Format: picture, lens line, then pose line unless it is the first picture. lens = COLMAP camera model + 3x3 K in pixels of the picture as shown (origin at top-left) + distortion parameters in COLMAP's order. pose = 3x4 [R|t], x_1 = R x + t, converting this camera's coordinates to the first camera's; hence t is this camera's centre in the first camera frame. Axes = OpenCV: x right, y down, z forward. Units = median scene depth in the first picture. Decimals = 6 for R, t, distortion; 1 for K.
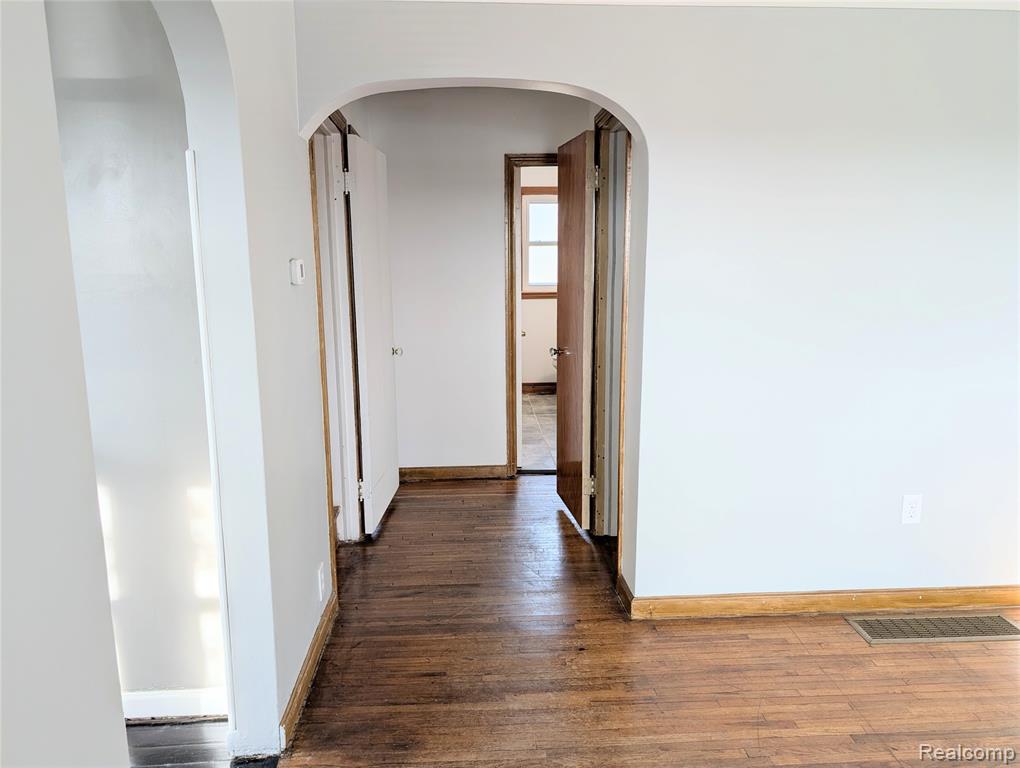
lens RADIAL K [[731.7, 0, 509.4], [0, 731.7, 384.2], [0, 0, 1]] dist [0.025408, -0.022634]
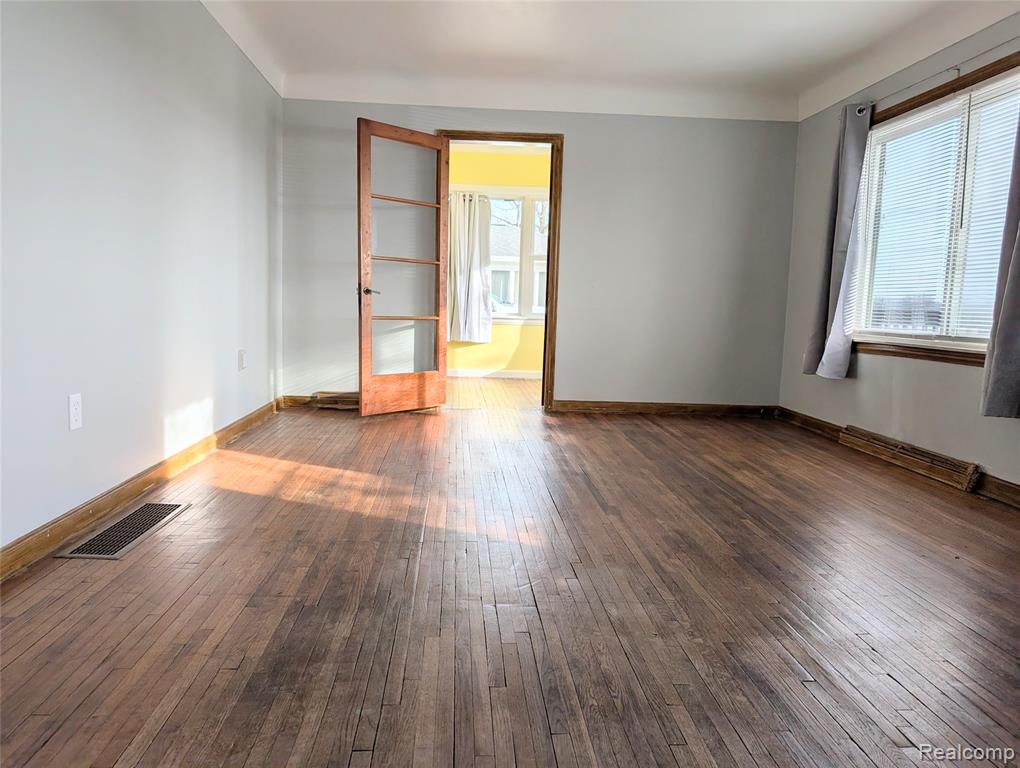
lens RADIAL K [[731.7, 0, 487.8], [0, 731.7, 389.9], [0, 0, 1]] dist [0.025408, -0.022634]
pose [[0.012760, -0.105843, 0.994301, -0.304420], [0.151393, 0.983123, 0.102710, 0.130363], [-0.988391, 0.149219, 0.028568, 0.495255]]
